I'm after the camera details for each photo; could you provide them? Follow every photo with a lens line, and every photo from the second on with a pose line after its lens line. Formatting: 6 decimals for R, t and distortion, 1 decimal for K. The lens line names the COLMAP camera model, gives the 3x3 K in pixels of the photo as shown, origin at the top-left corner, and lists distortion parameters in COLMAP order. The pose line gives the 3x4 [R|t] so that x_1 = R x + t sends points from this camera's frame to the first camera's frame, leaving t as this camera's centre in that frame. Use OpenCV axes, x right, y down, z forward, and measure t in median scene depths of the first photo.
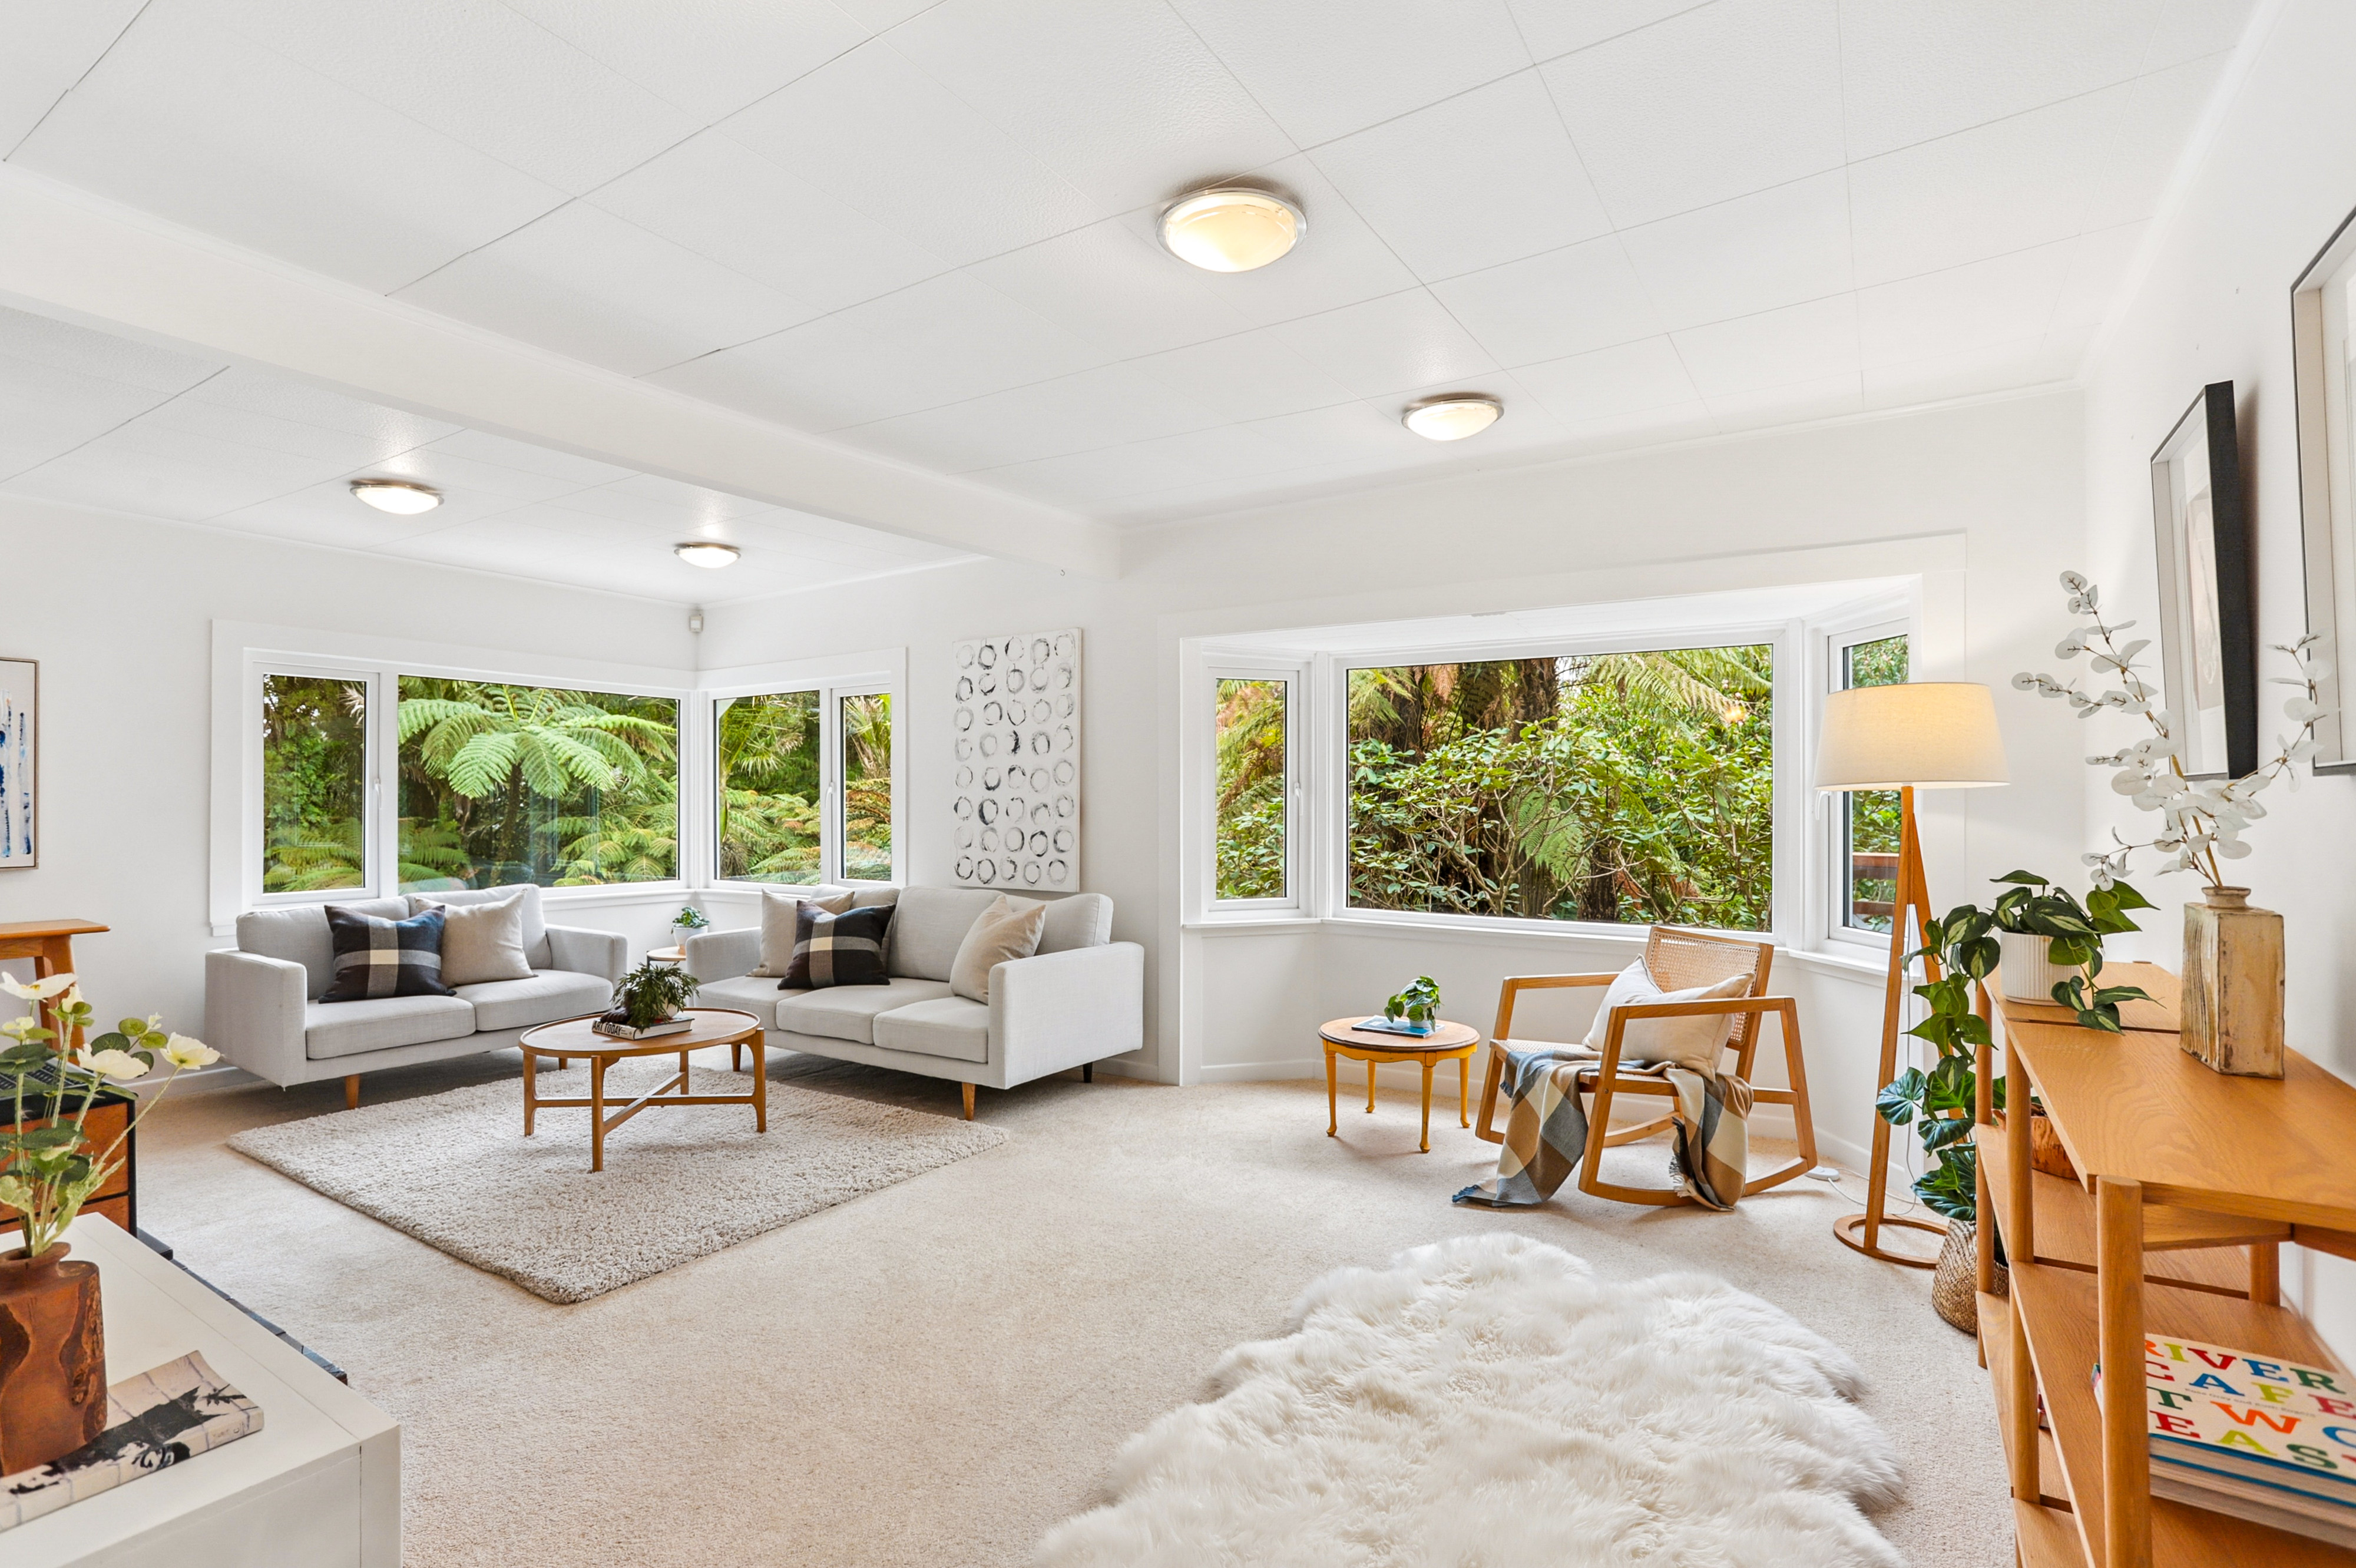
lens RADIAL K [[1147.0, 0, 1169.9], [0, 1147.0, 788.1], [0, 0, 1]] dist [-0.062395, 0.037269]
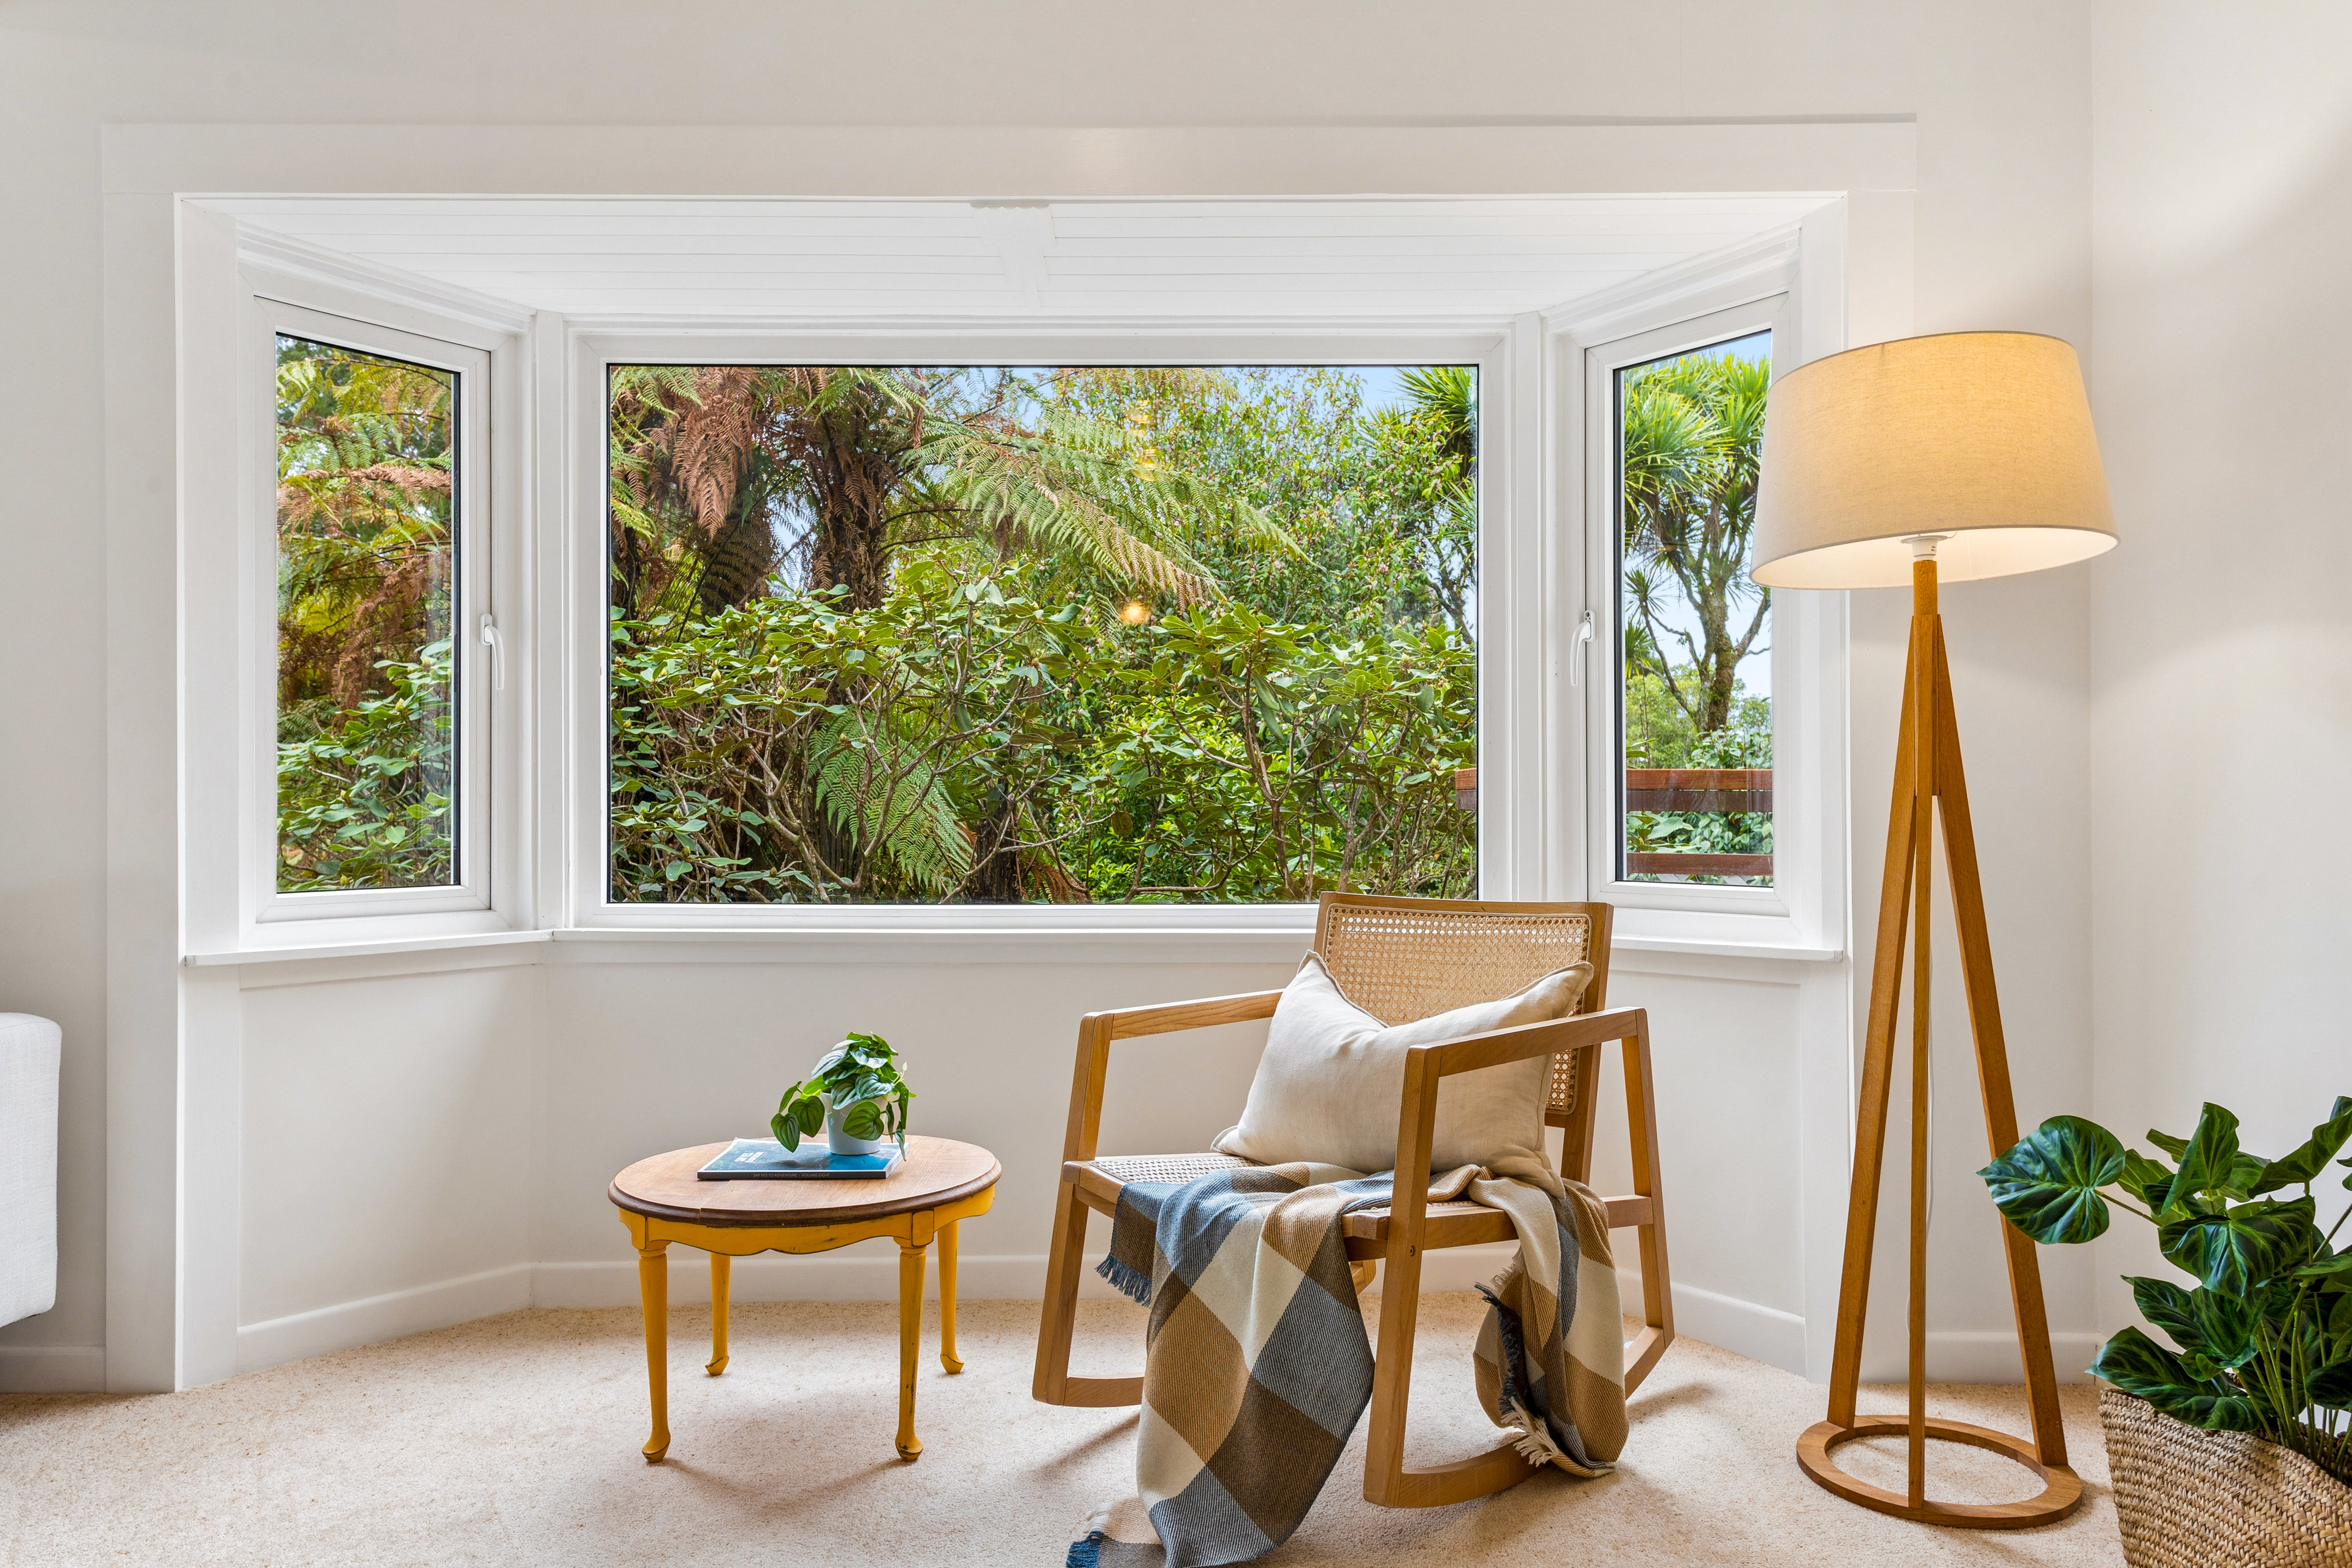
lens RADIAL K [[1774.1, 0, 1217.7], [0, 1774.1, 779.7], [0, 0, 1]] dist [0.006251, -0.002517]
pose [[0.832885, 0.002389, 0.553441, -0.032831], [-0.000759, 0.999995, -0.003176, 0.072164], [-0.553446, 0.002225, 0.832882, 0.374599]]
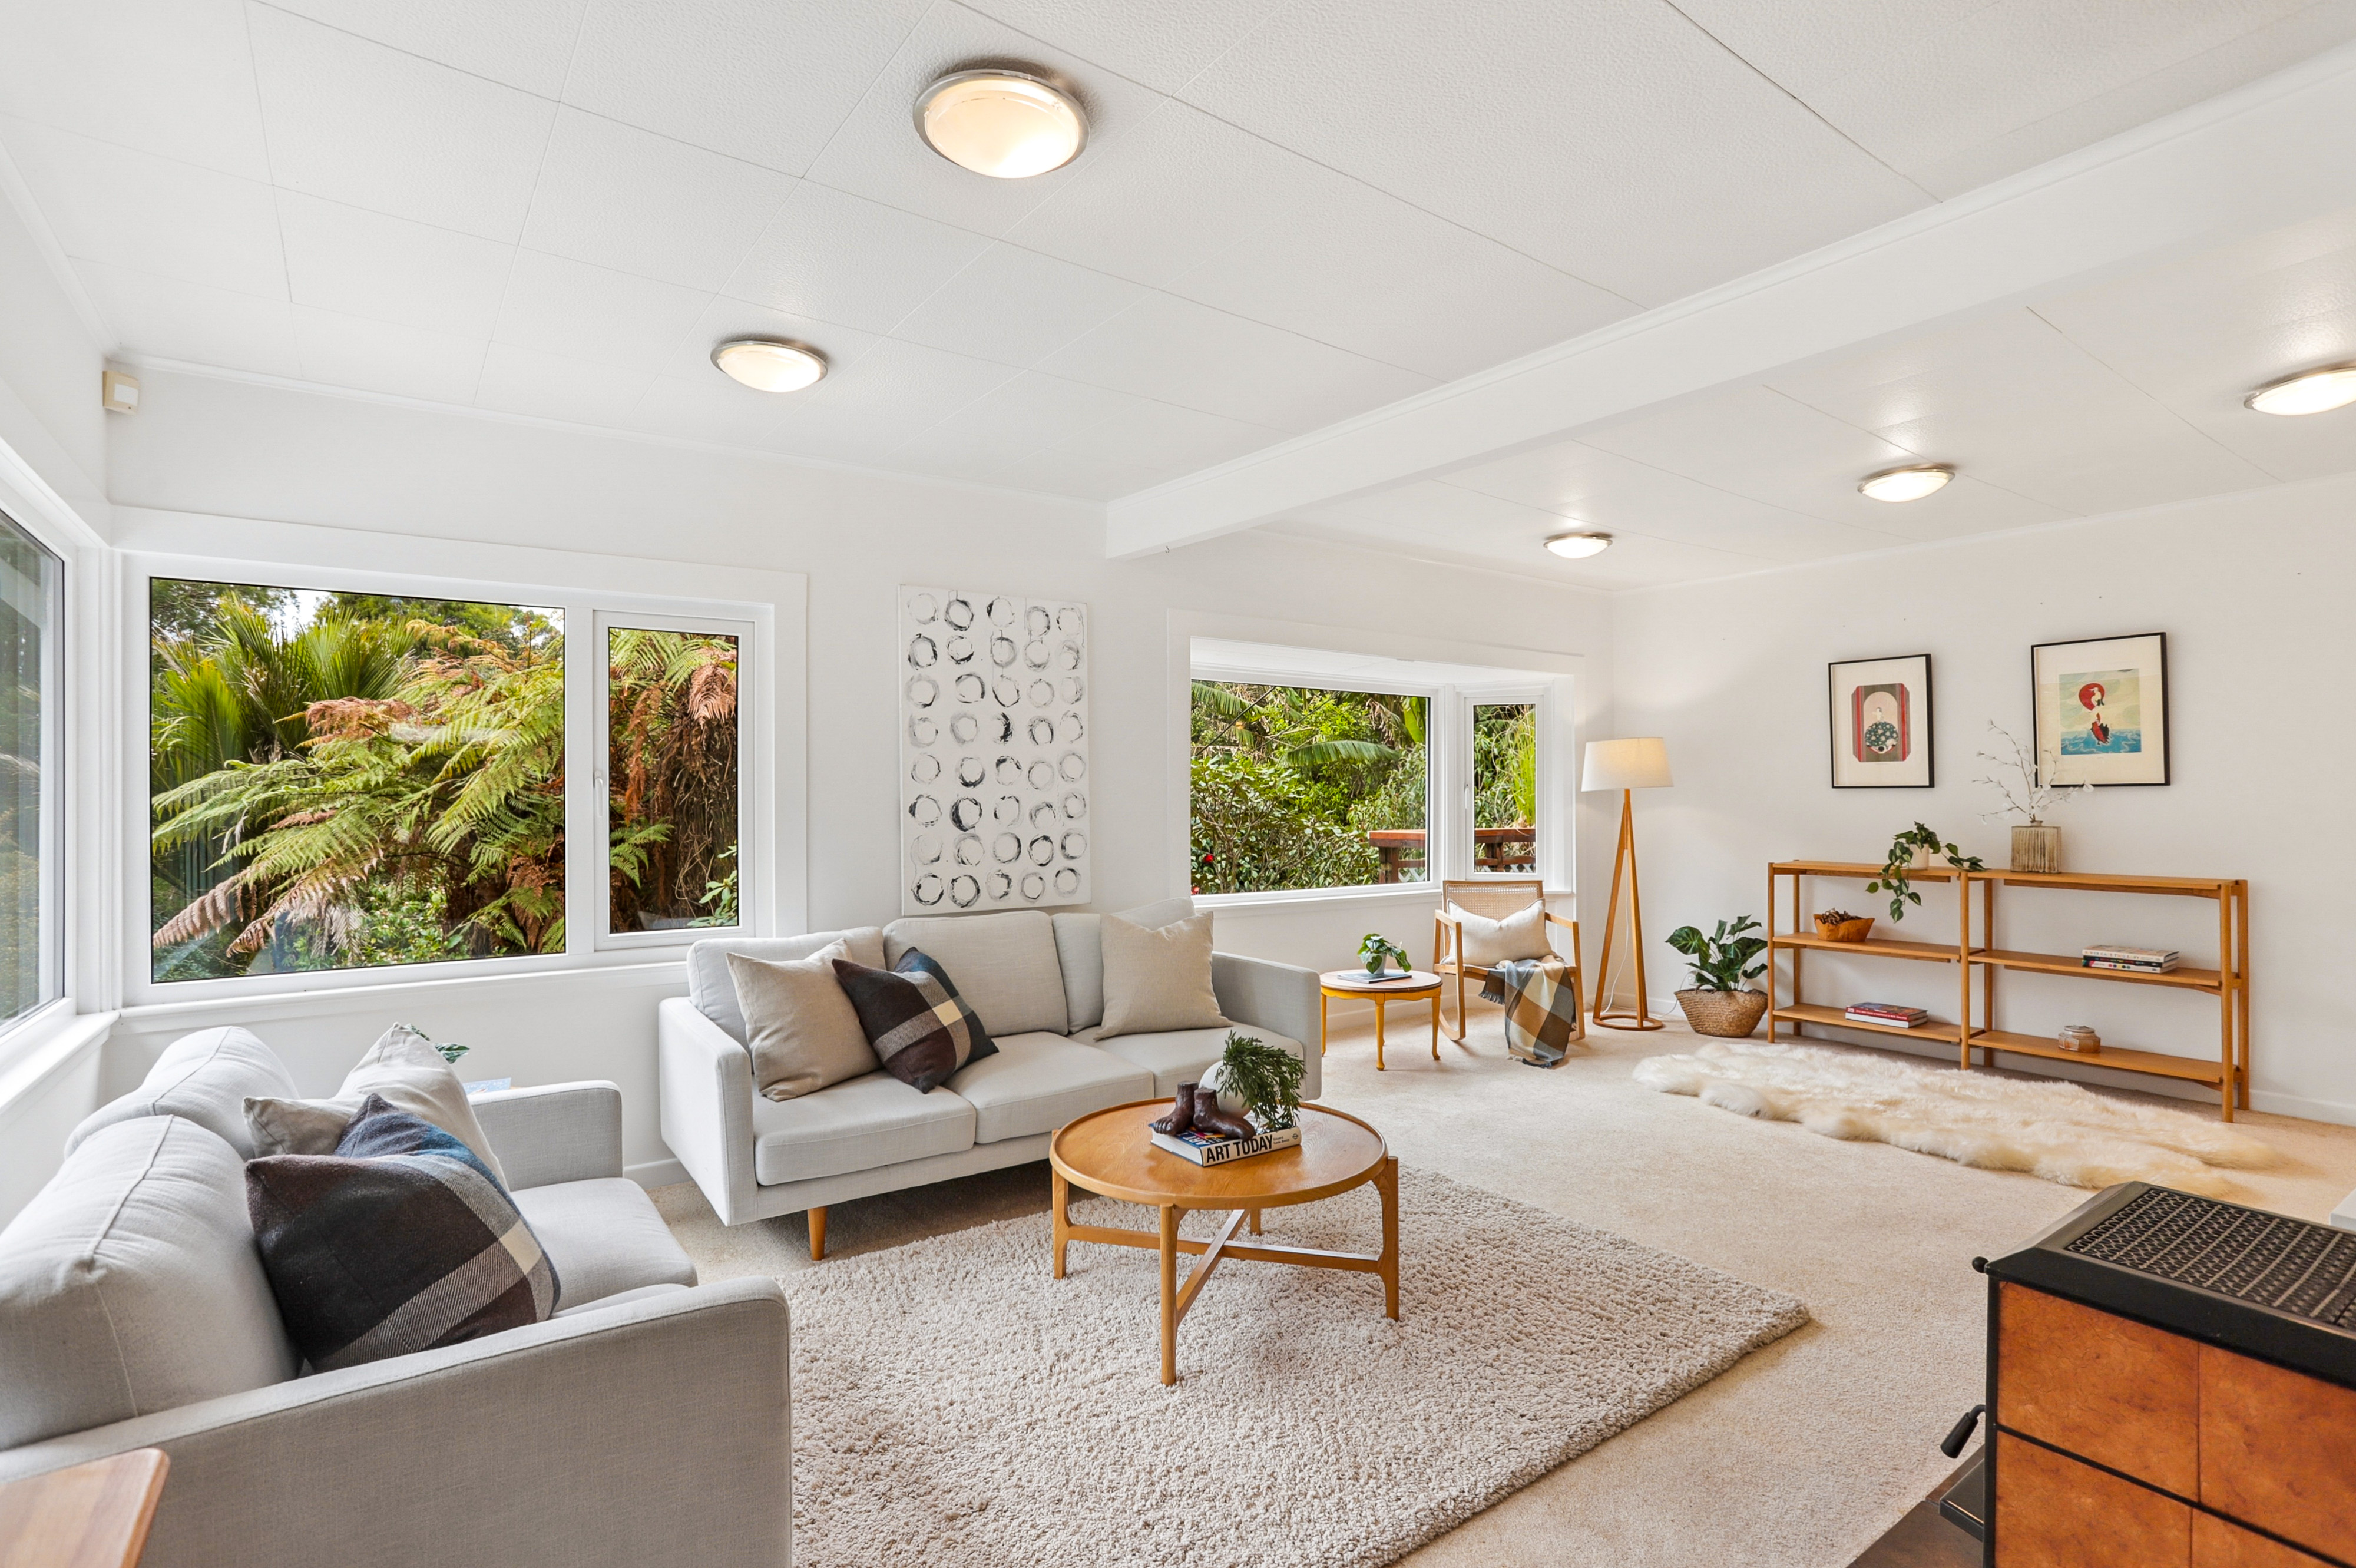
lens RADIAL K [[1147.0, 0, 1169.9], [0, 1147.0, 788.1], [0, 0, 1]] dist [-0.062395, 0.037269]
pose [[0.356799, 0.003276, 0.934175, -1.050934], [-0.008121, 0.999967, -0.000406, 0.002578], [-0.934146, -0.007441, 0.356814, 0.745118]]
